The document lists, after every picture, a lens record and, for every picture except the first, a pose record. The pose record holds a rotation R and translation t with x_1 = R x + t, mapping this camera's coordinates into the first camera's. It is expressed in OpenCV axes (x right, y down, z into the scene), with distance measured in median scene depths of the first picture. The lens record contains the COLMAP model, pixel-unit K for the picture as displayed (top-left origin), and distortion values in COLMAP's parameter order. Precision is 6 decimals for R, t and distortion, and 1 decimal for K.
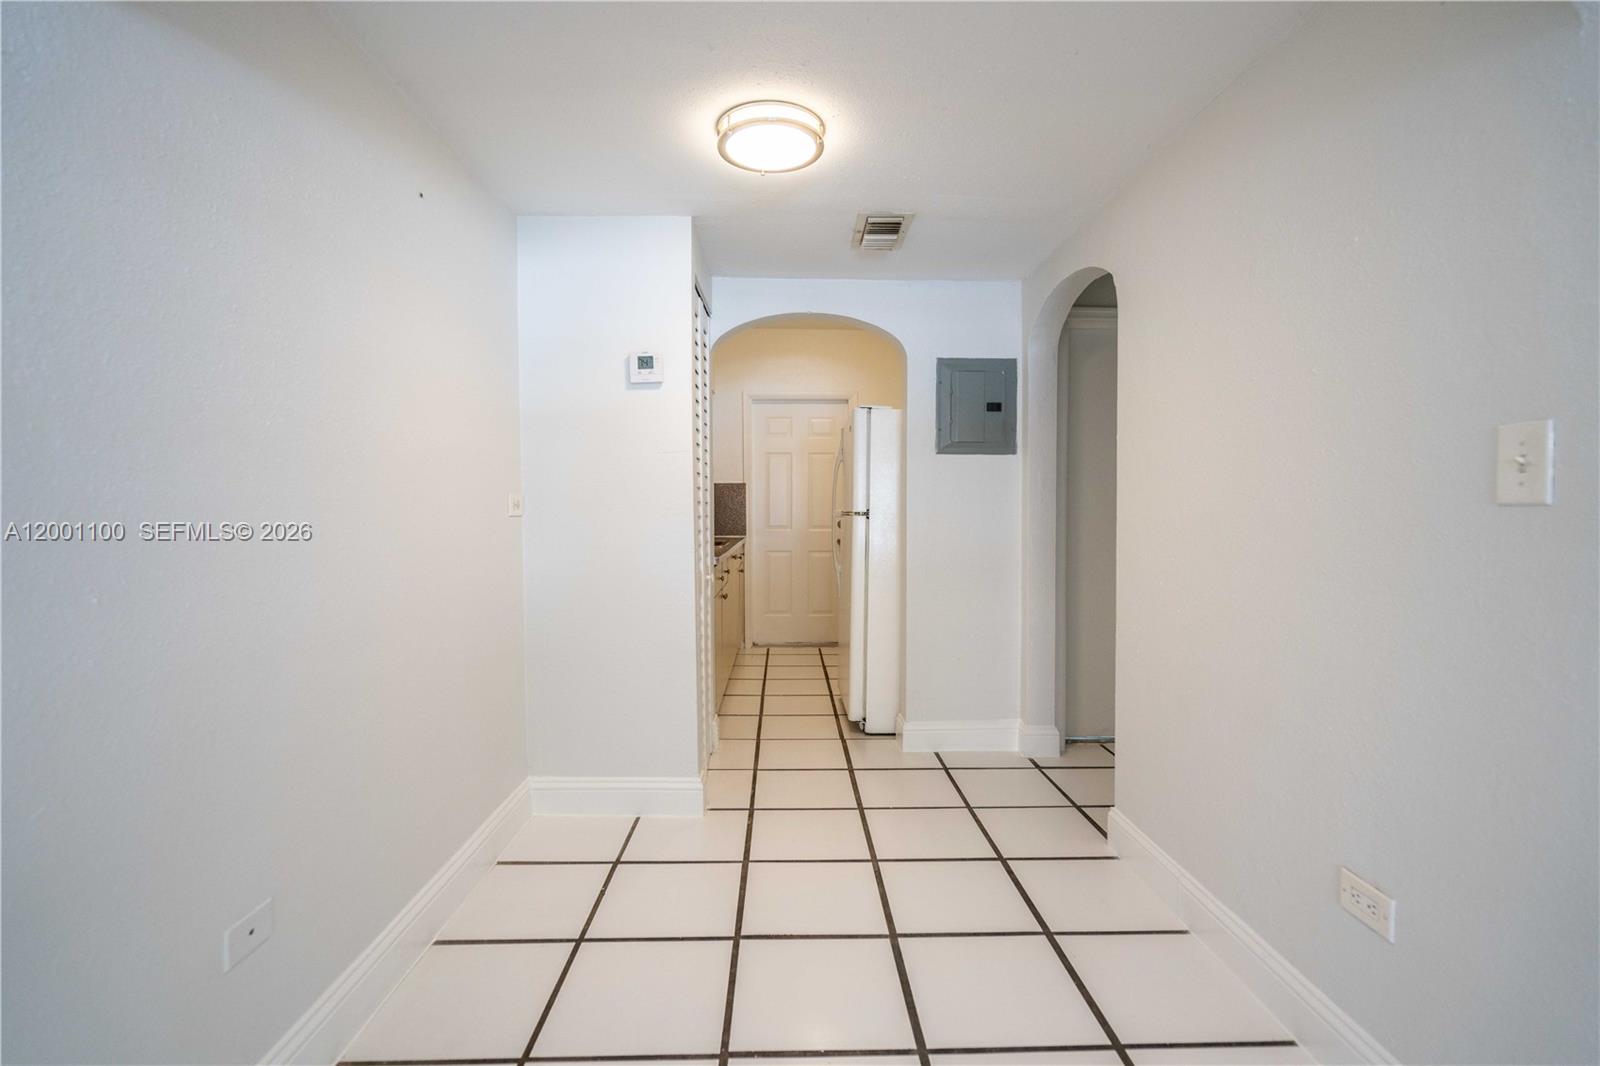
lens RADIAL K [[728.6, 0, 806.0], [0, 728.6, 529.2], [0, 0, 1]] dist [0.001909, 0.000519]
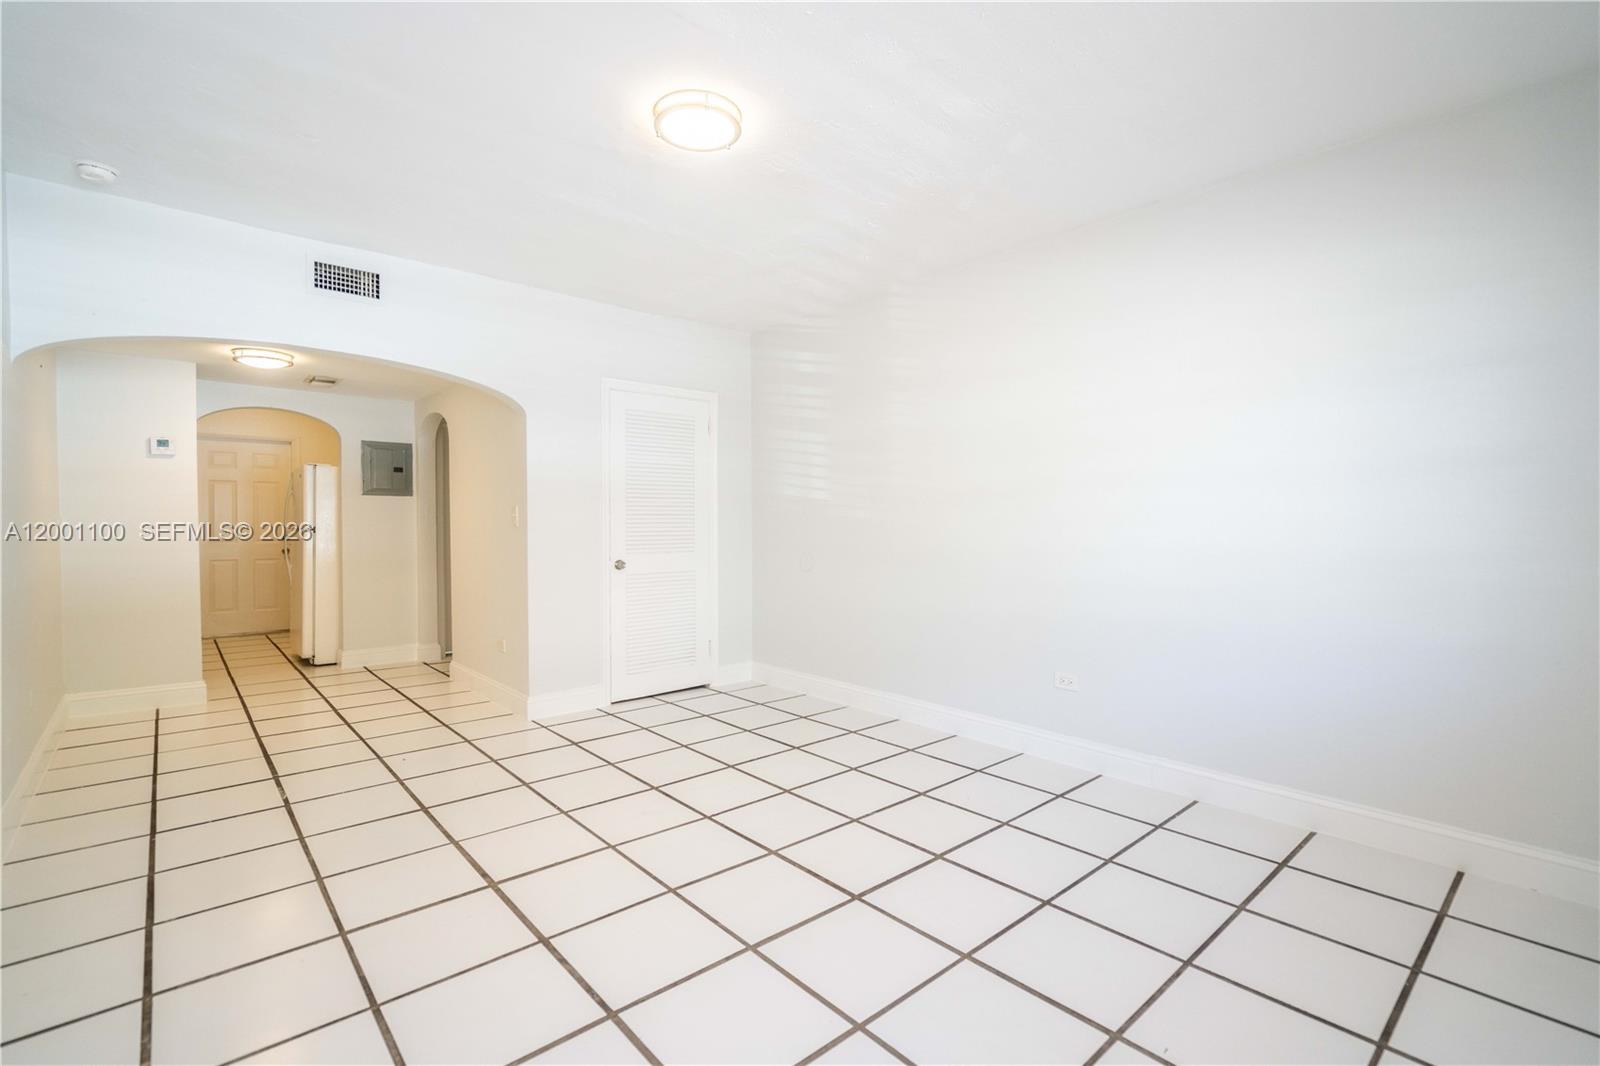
lens RADIAL K [[728.6, 0, 806.0], [0, 728.6, 529.2], [0, 0, 1]] dist [0.001909, 0.000519]
pose [[0.768504, -0.008275, 0.639792, -0.115329], [0.021148, 0.999699, -0.012473, 0.022022], [-0.639496, 0.023117, 0.768447, -0.966137]]
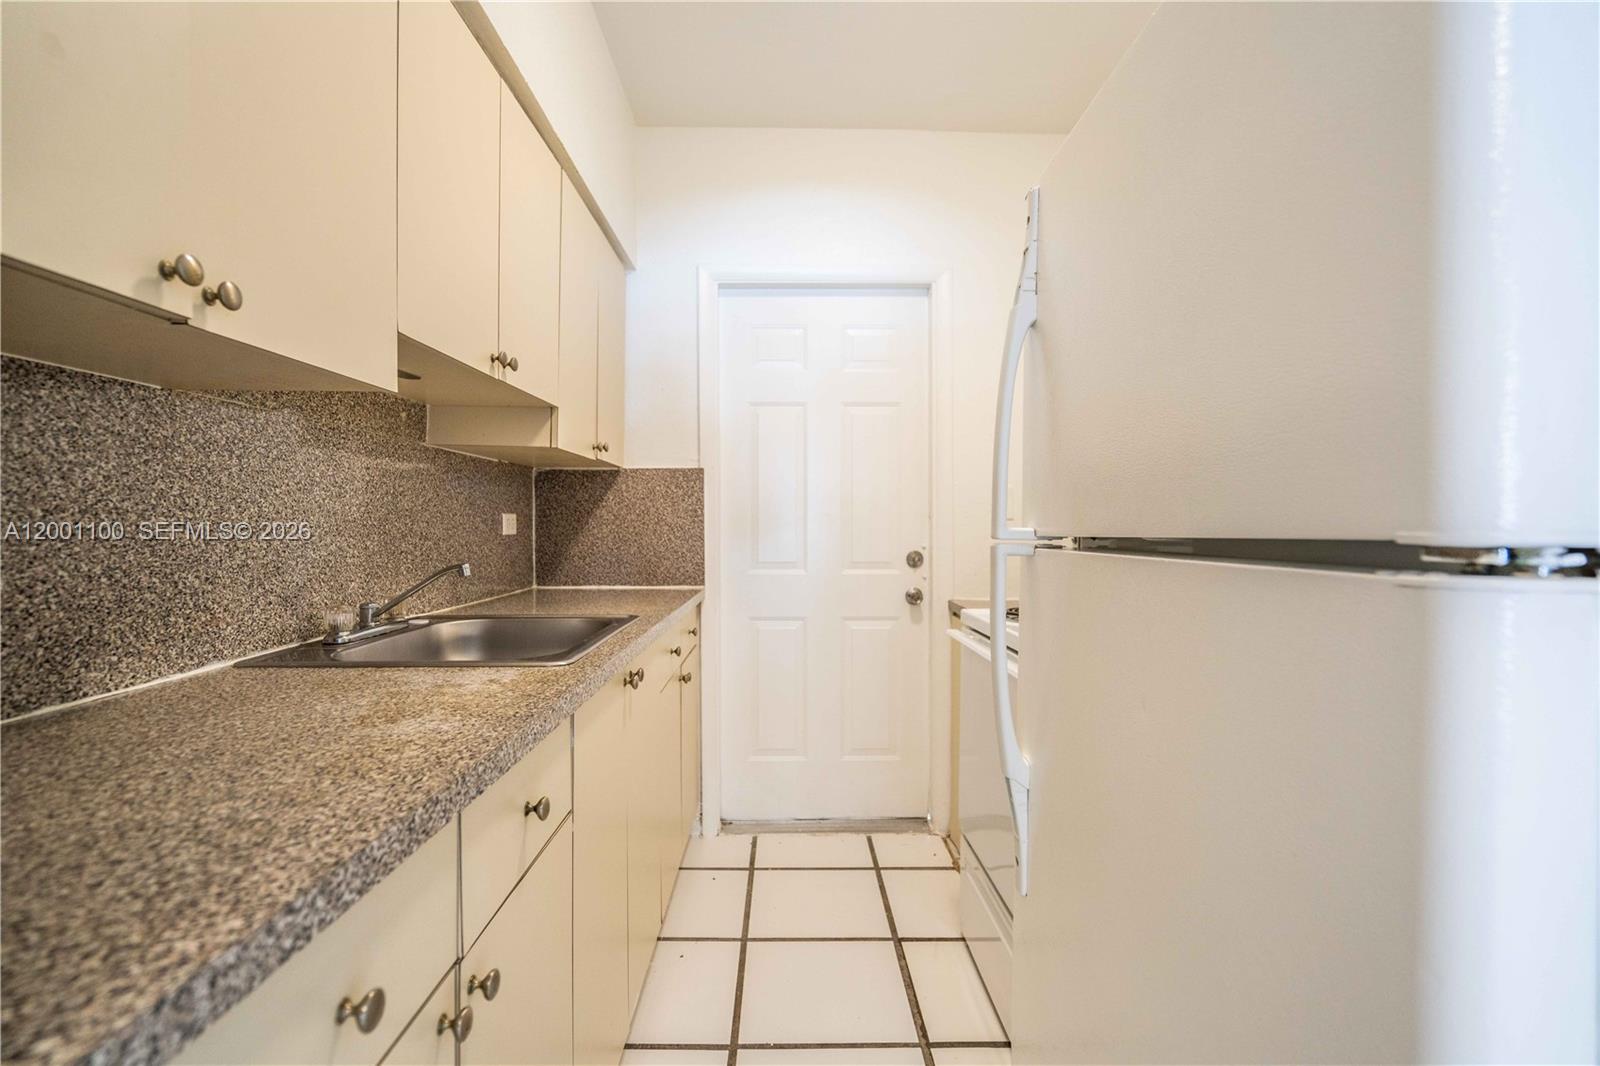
lens RADIAL K [[728.6, 0, 806.0], [0, 728.6, 529.2], [0, 0, 1]] dist [0.001909, 0.000519]
pose [[0.999977, -0.002042, -0.006454, -0.027442], [0.001907, 0.999780, -0.020884, -0.026014], [0.006495, 0.020871, 0.999761, 0.889676]]
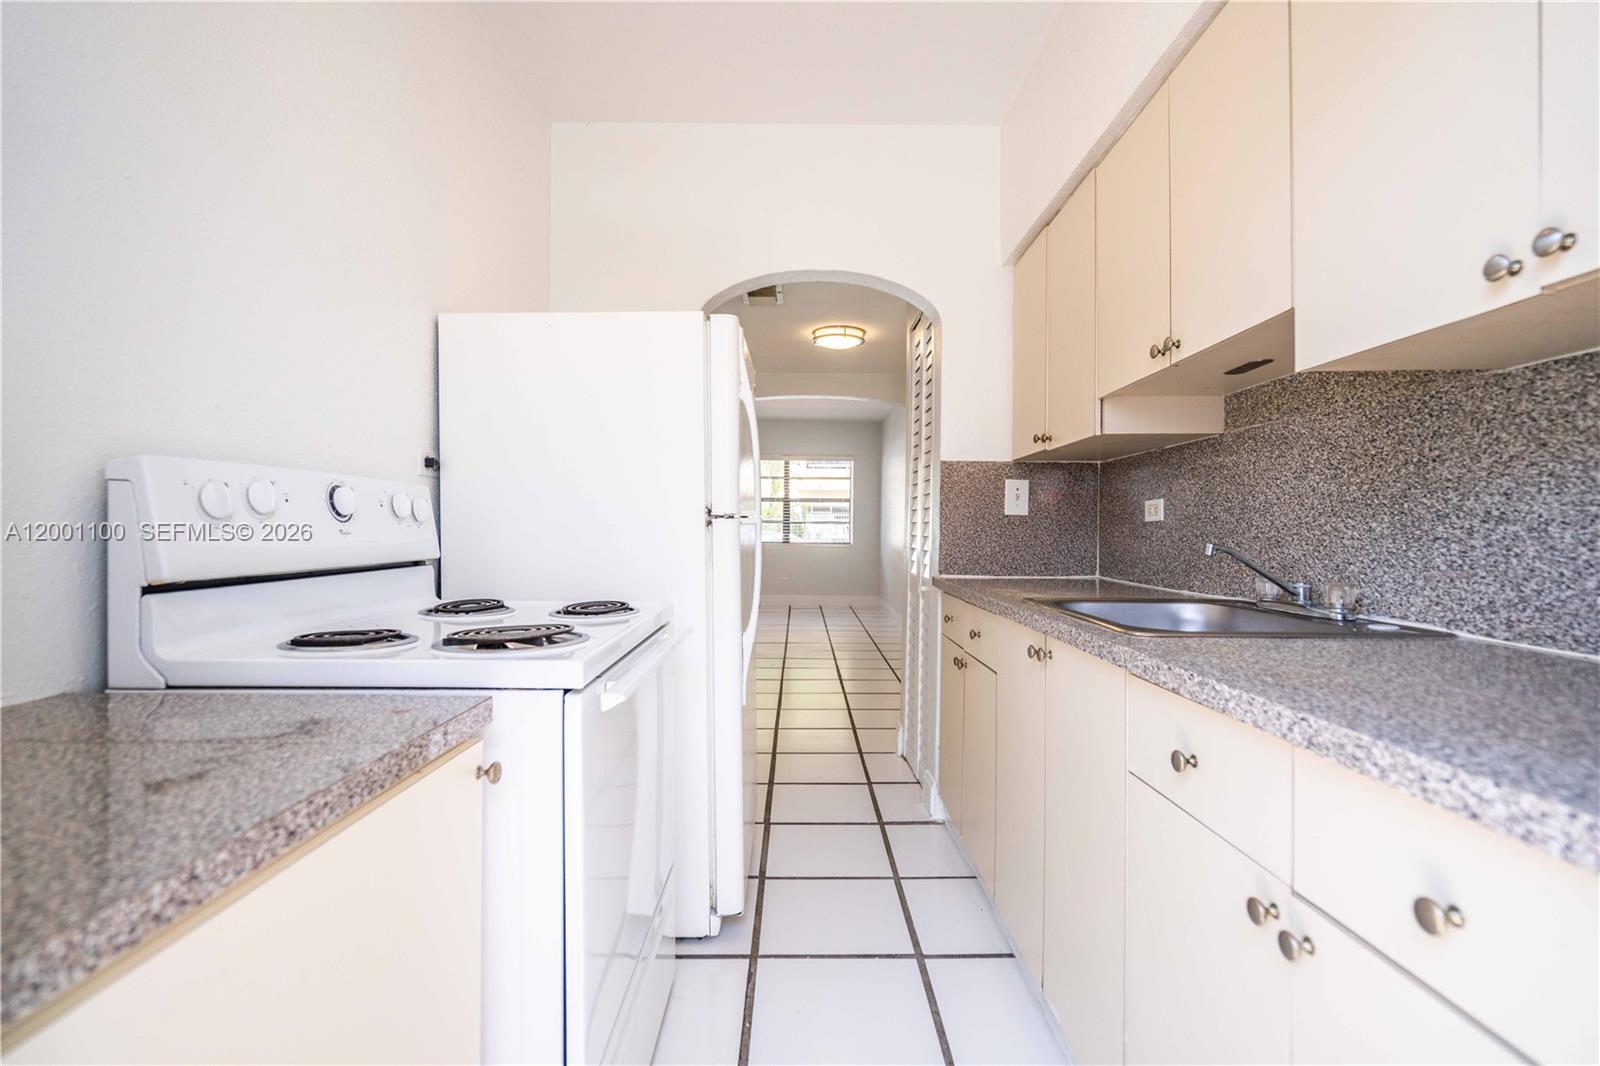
lens RADIAL K [[728.6, 0, 806.0], [0, 728.6, 529.2], [0, 0, 1]] dist [0.001909, 0.000519]
pose [[-0.999749, -0.003551, 0.022139, -0.008630], [-0.002939, 0.999614, 0.027628, -0.031989], [-0.022229, 0.027556, -0.999373, 1.455011]]
